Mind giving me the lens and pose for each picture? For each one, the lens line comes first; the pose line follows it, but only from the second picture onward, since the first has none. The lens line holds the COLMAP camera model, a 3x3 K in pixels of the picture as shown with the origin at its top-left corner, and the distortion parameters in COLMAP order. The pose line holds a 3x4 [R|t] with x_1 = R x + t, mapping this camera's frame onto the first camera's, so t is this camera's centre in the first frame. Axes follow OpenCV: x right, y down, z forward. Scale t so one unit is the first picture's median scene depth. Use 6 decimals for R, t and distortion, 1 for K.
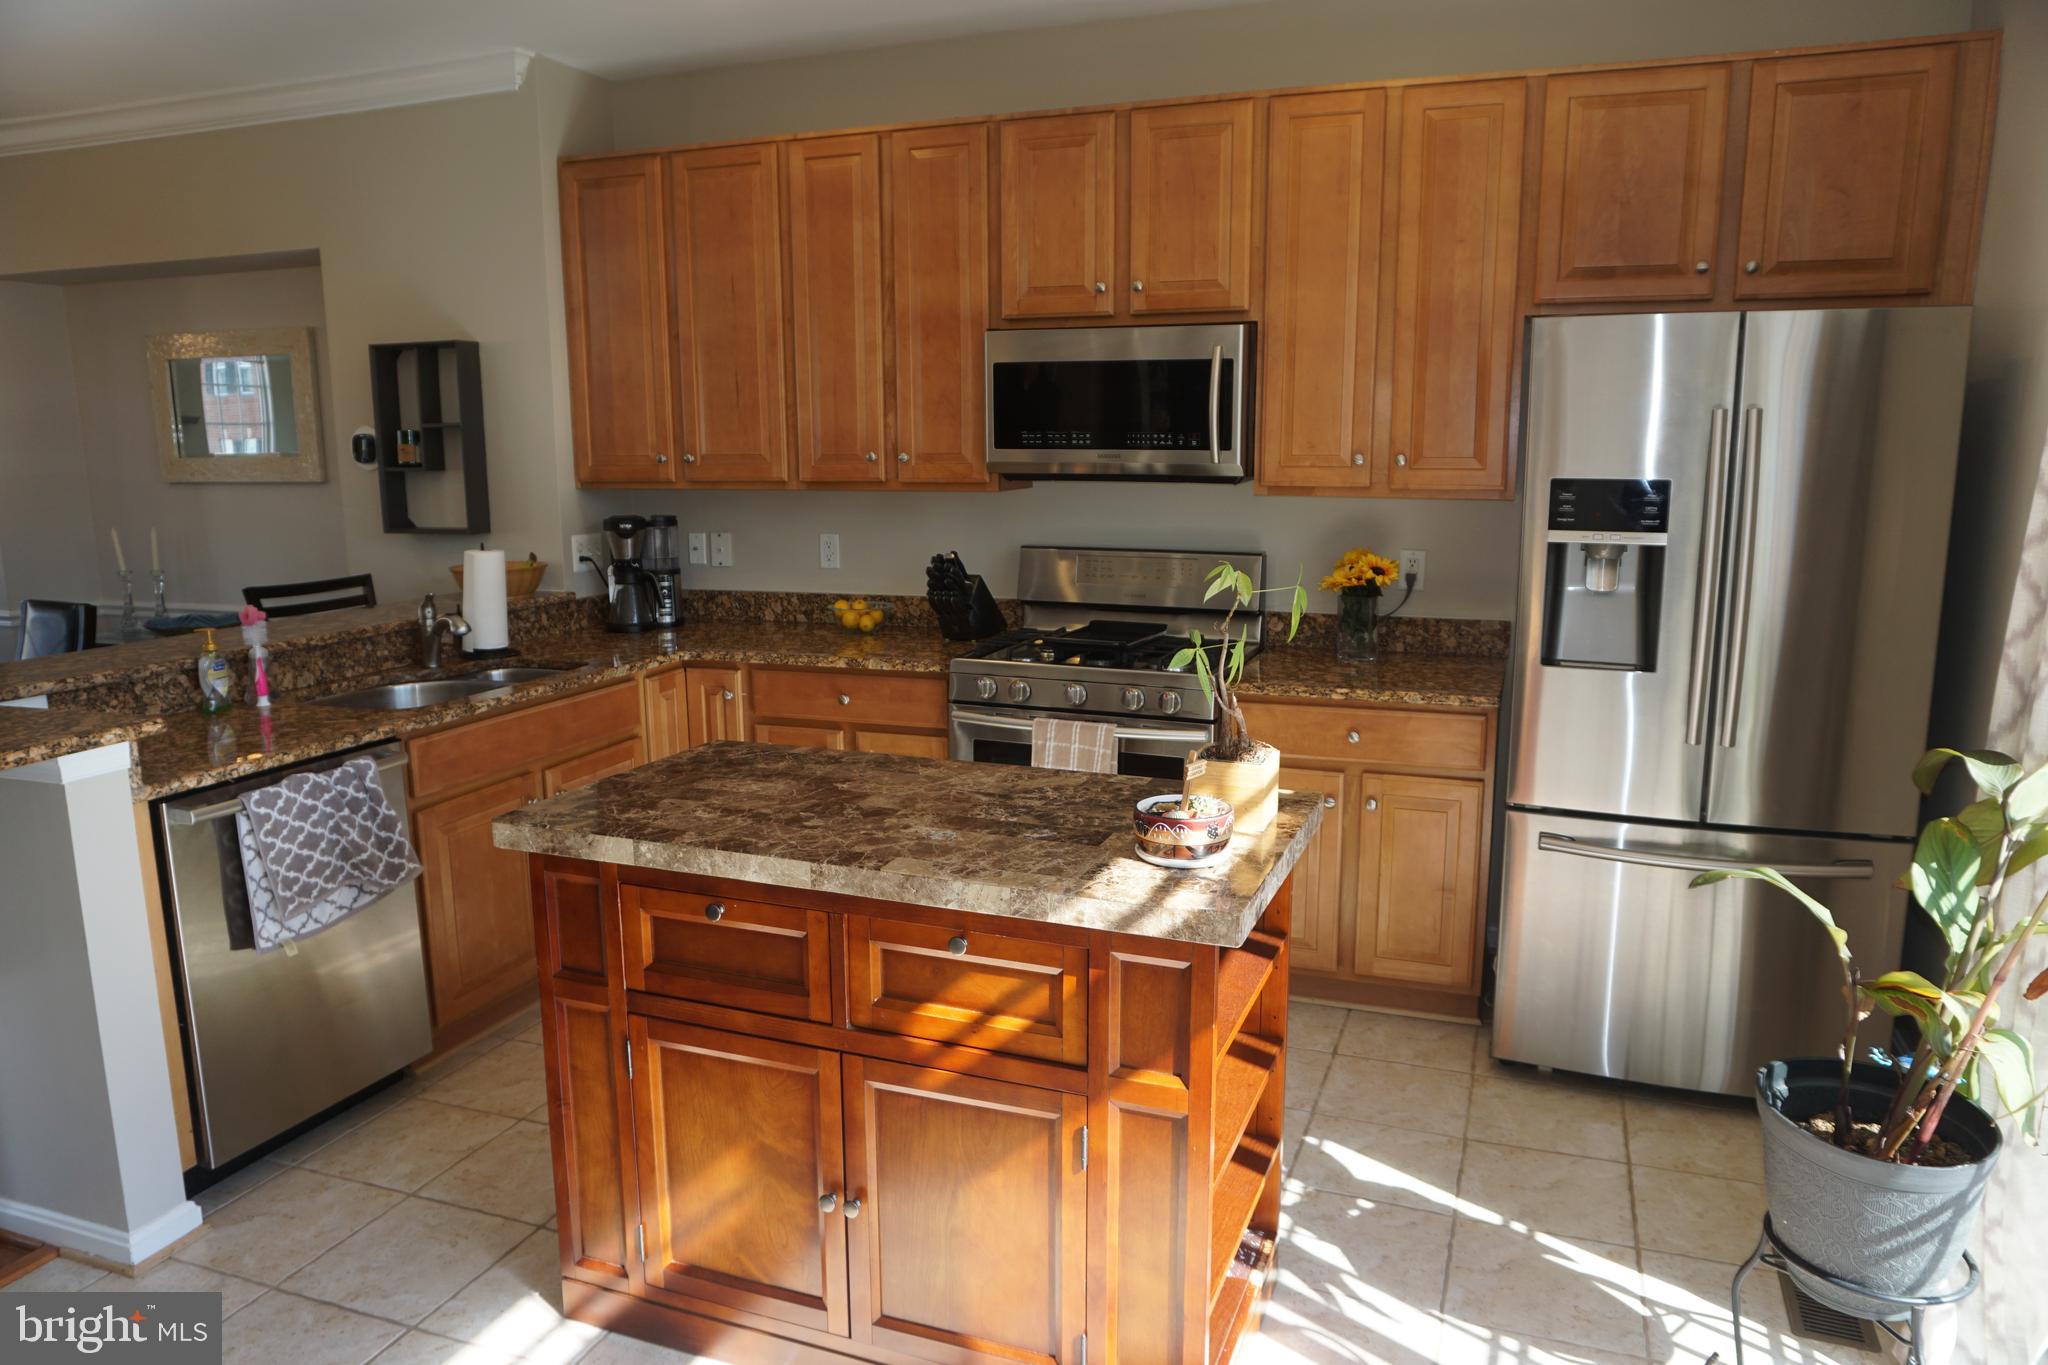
lens RADIAL K [[1370.2, 0, 1033.7], [0, 1370.2, 685.4], [0, 0, 1]] dist [-0.054352, 0.040236]
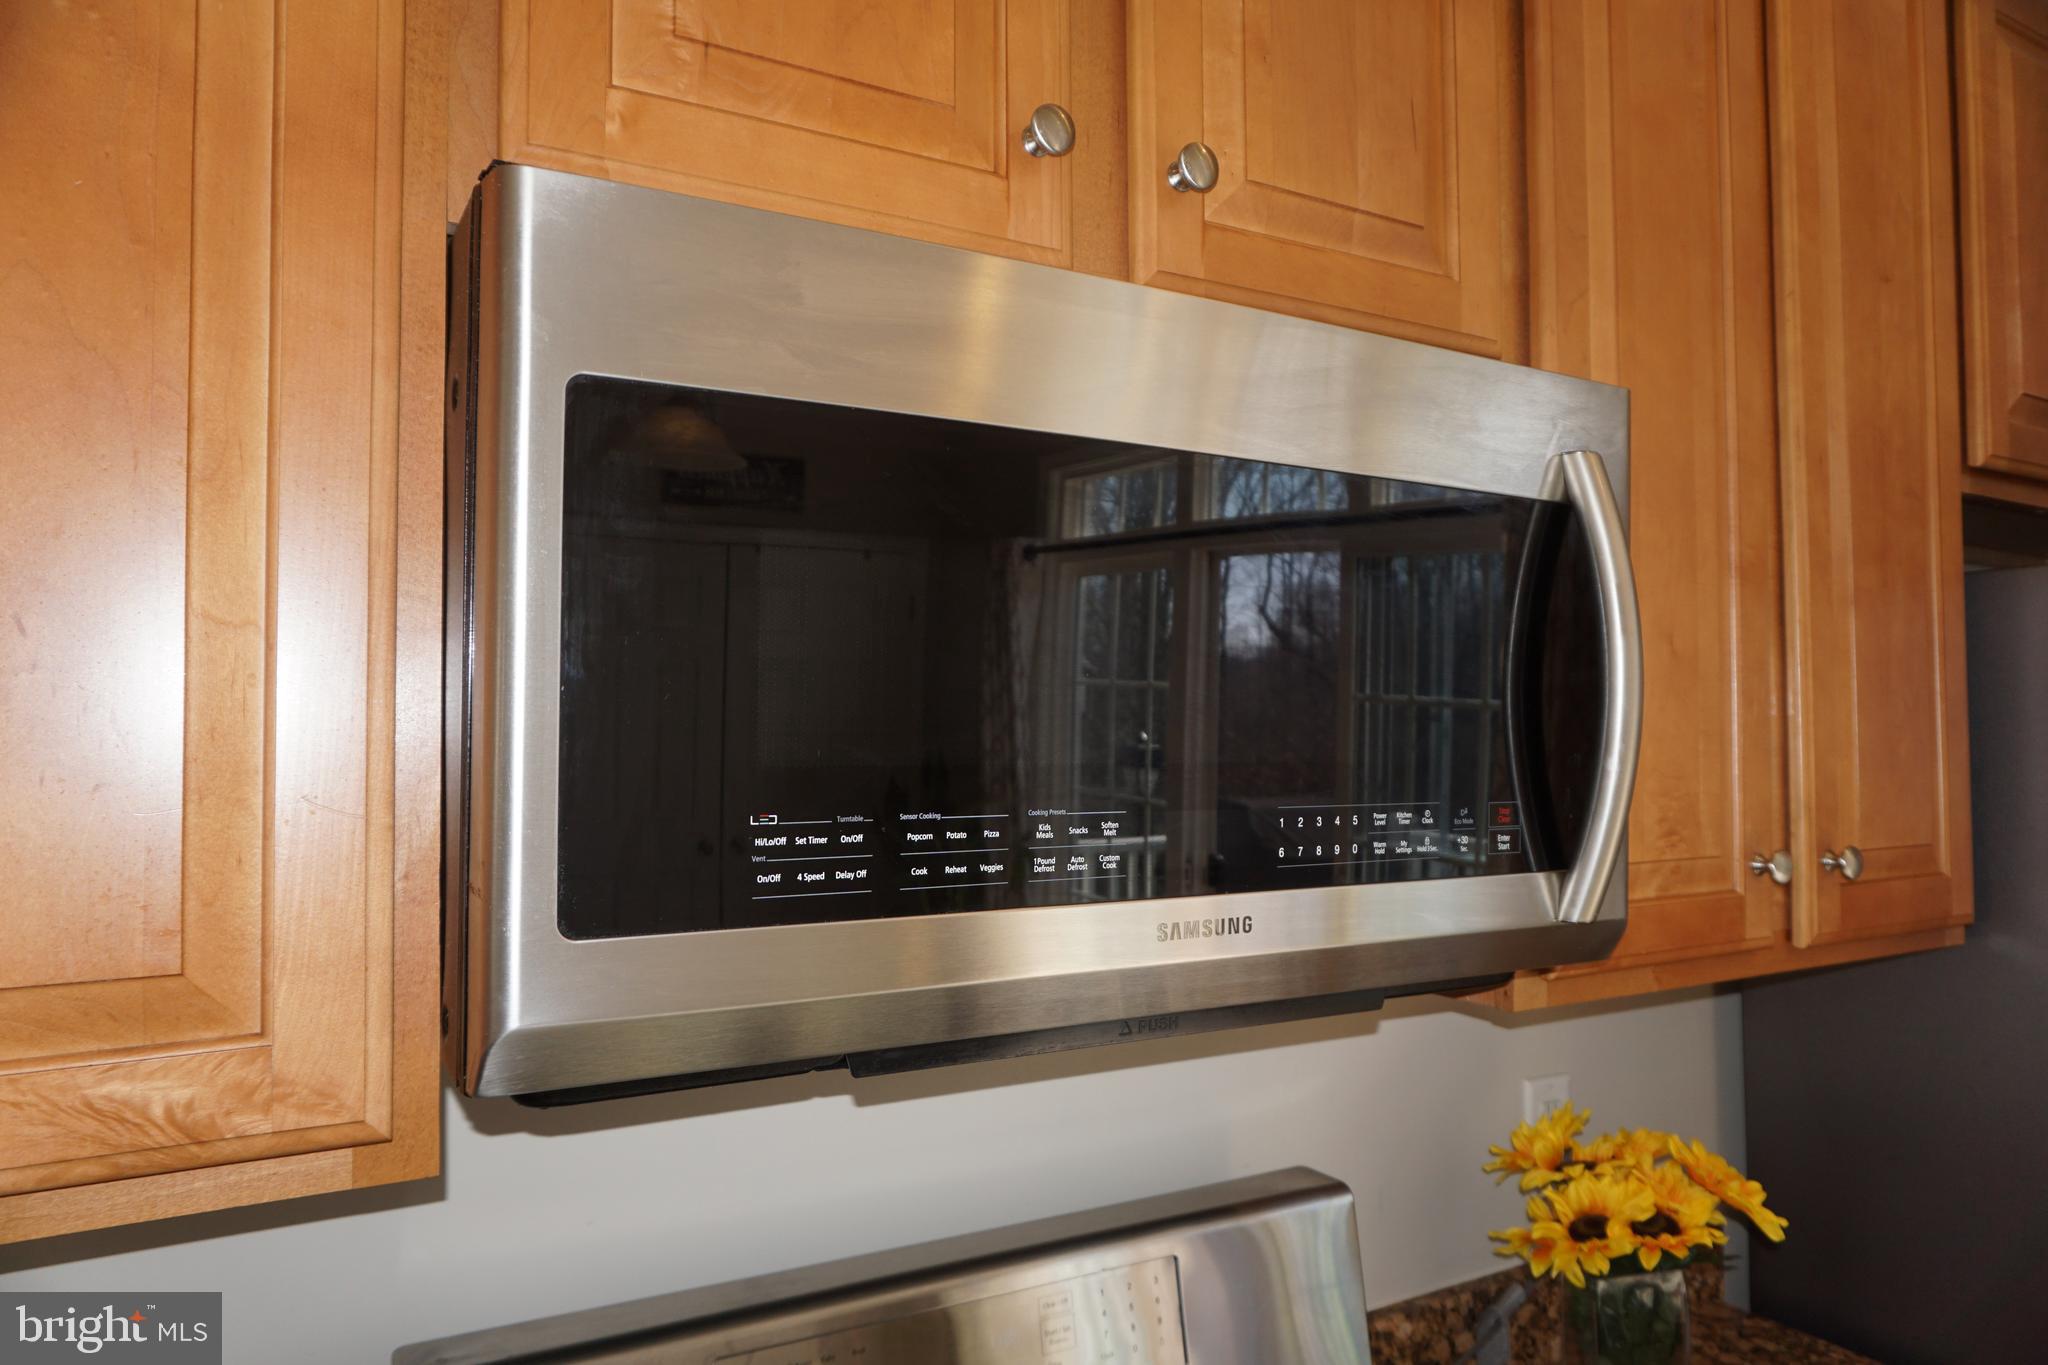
lens RADIAL K [[1370.2, 0, 1040.4], [0, 1370.2, 686.5], [0, 0, 1]] dist [-0.054352, 0.040236]
pose [[0.627985, 0.030008, 0.777647, -0.115106], [0.140447, 0.978479, -0.151175, -0.178370], [-0.765447, 0.204154, 0.610256, 0.905683]]
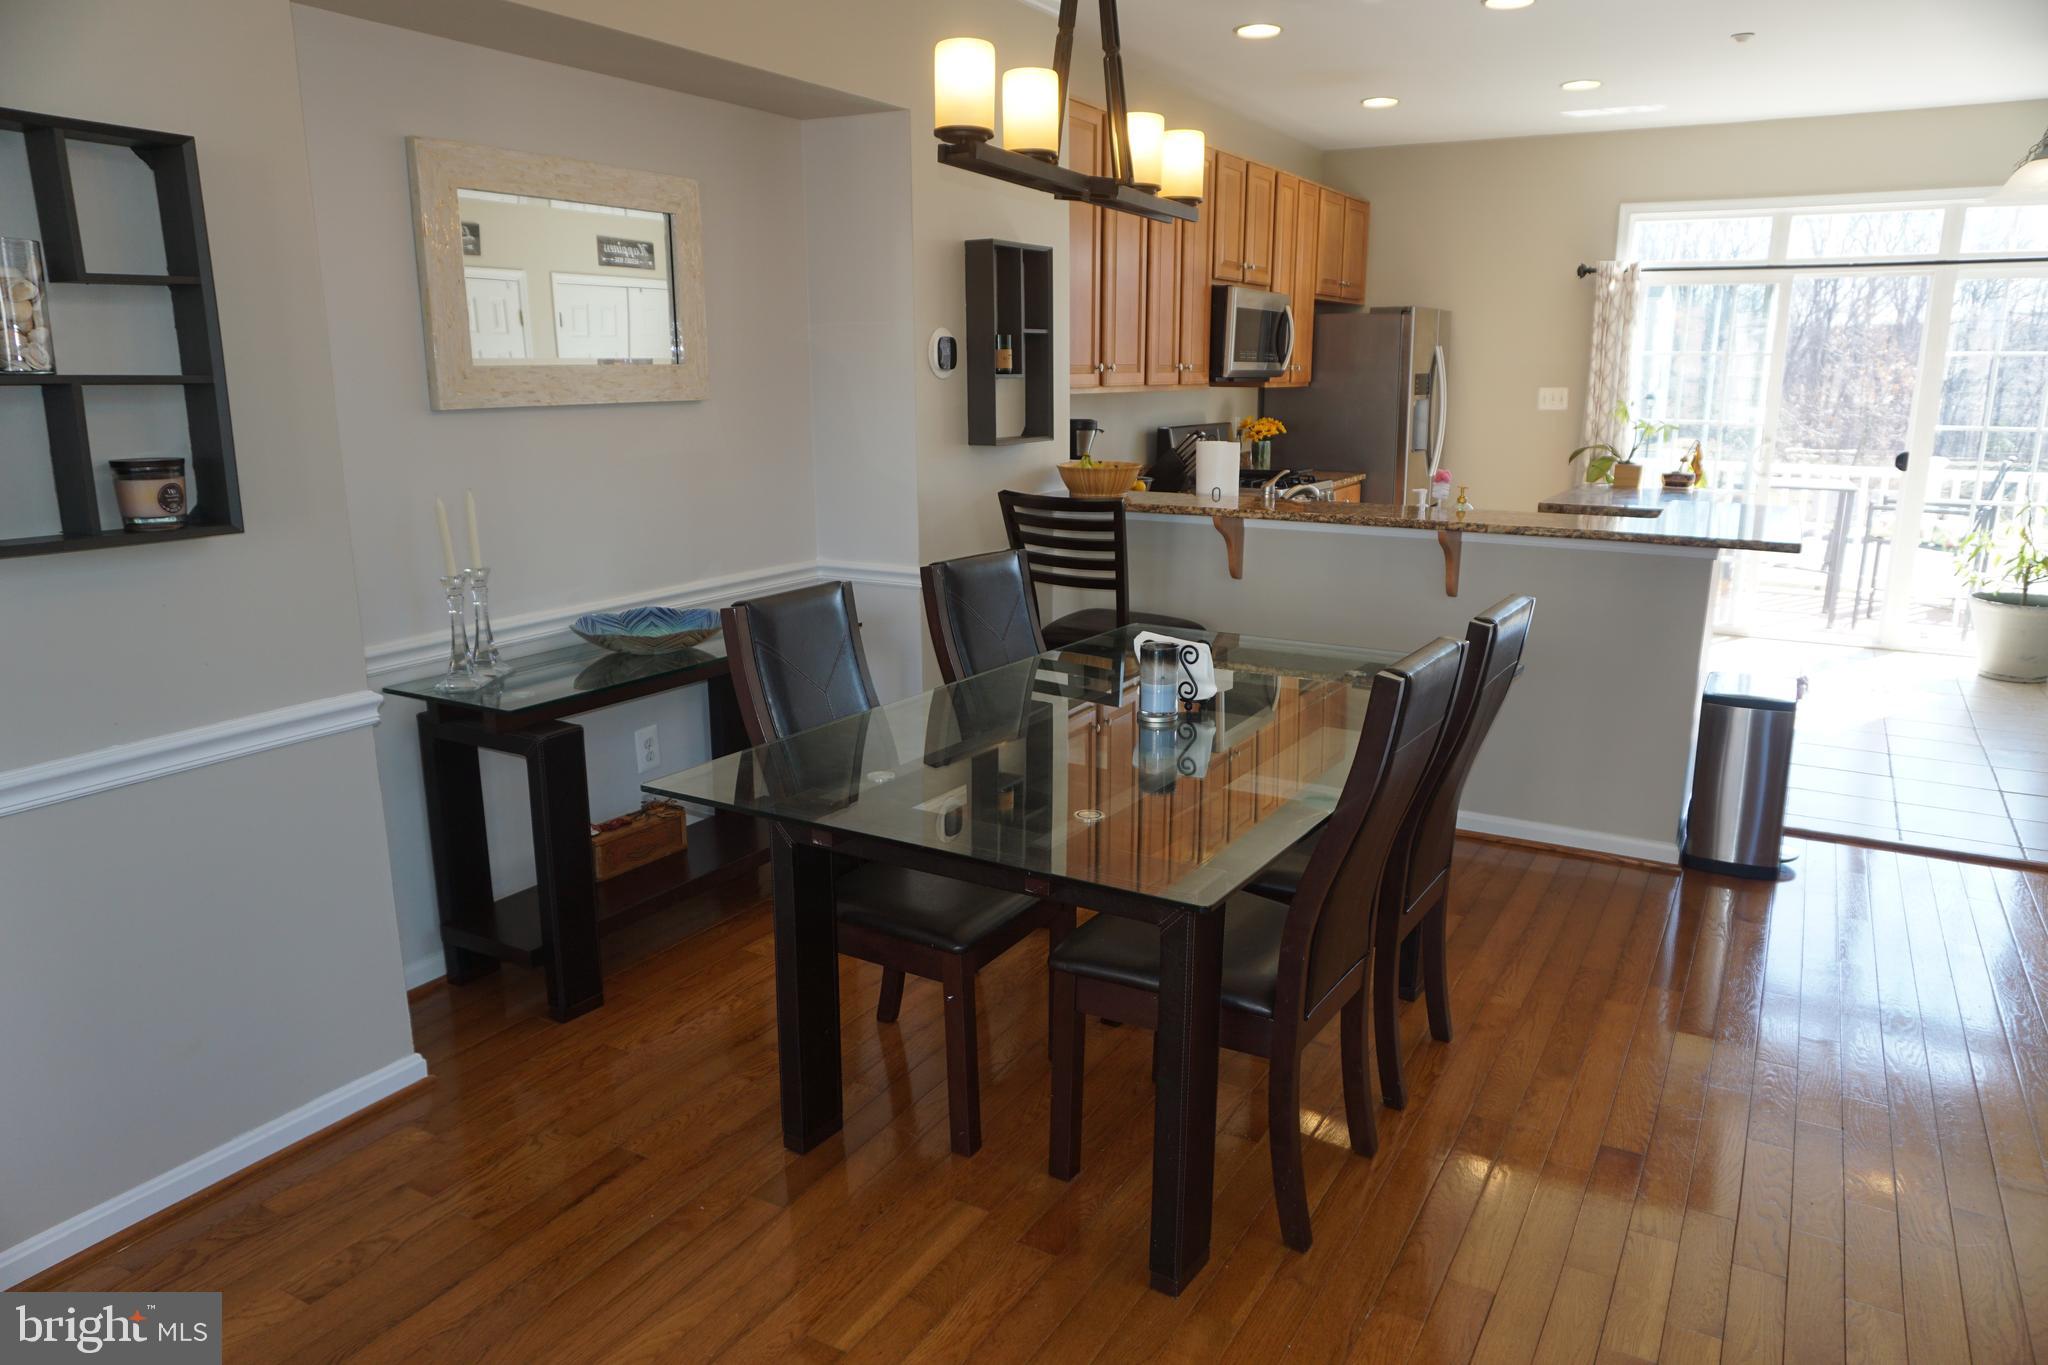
lens RADIAL K [[1370.2, 0, 1018.1], [0, 1370.2, 680.9], [0, 0, 1]] dist [-0.054352, 0.040236]
pose [[0.167654, -0.216687, 0.961738, -1.759585], [0.176413, 0.966393, 0.186982, -0.161832], [-0.969933, 0.138315, 0.200246, 1.024016]]
